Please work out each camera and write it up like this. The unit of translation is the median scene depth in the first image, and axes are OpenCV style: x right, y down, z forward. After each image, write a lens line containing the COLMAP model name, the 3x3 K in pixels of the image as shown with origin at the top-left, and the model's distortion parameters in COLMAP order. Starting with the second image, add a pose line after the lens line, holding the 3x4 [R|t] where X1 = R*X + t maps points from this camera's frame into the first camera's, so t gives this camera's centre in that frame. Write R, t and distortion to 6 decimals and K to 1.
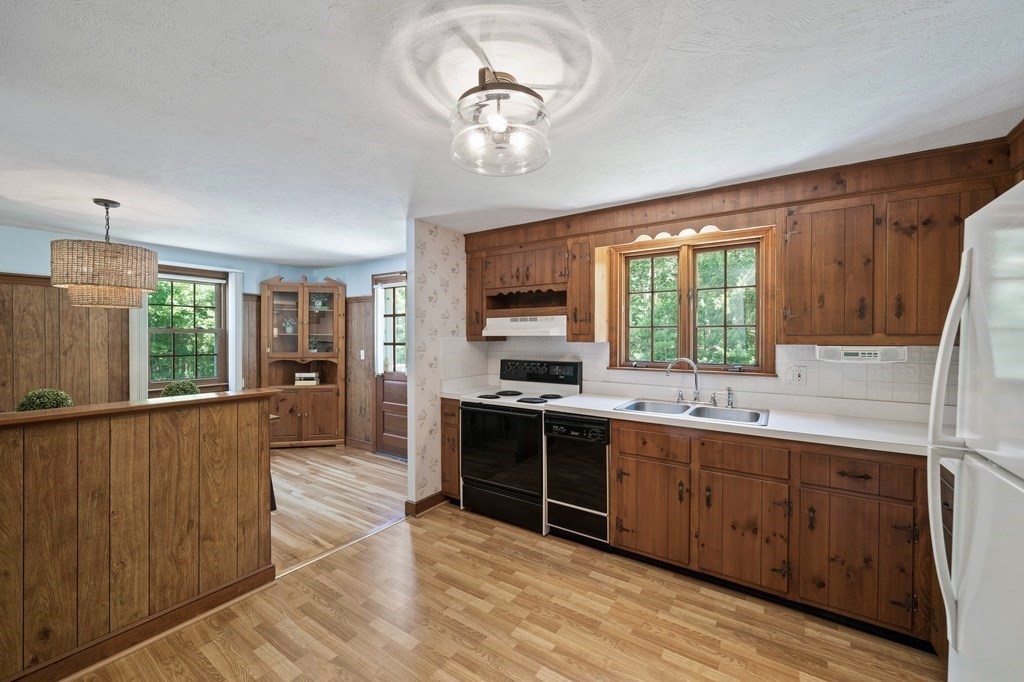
lens RADIAL K [[404.3, 0, 510.7], [0, 404.3, 342.8], [0, 0, 1]] dist [-0.003891, -0.000111]
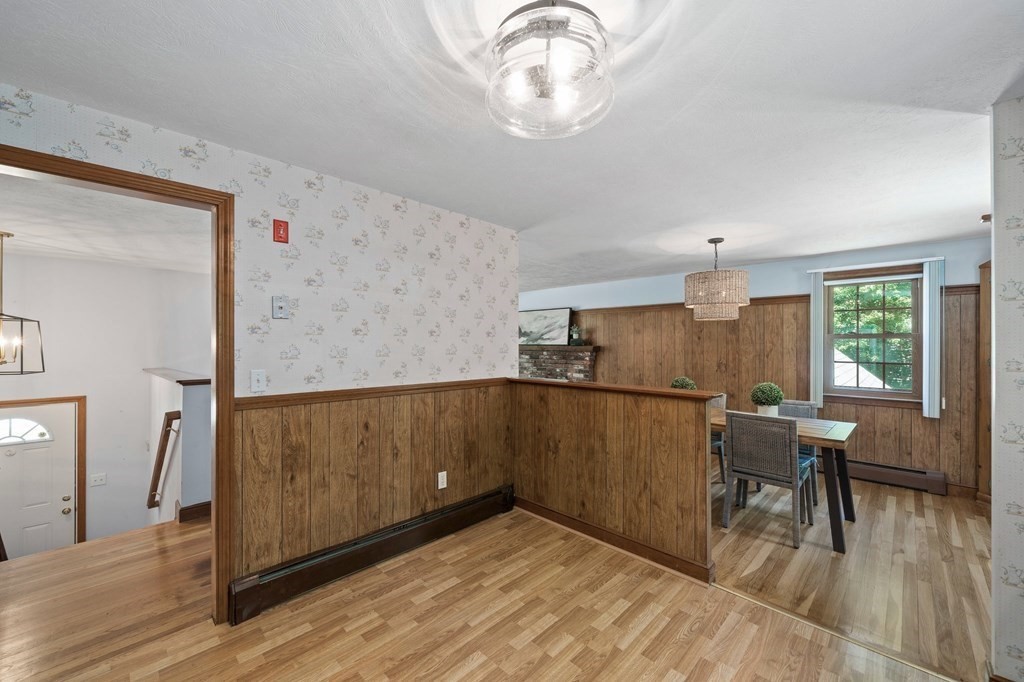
lens RADIAL K [[404.3, 0, 507.5], [0, 404.3, 337.1], [0, 0, 1]] dist [-0.003891, -0.000111]
pose [[-0.179161, -0.016194, -0.983686, 0.441178], [-0.016706, 0.999770, -0.013416, -0.003442], [0.983678, 0.014029, -0.179391, 0.600000]]
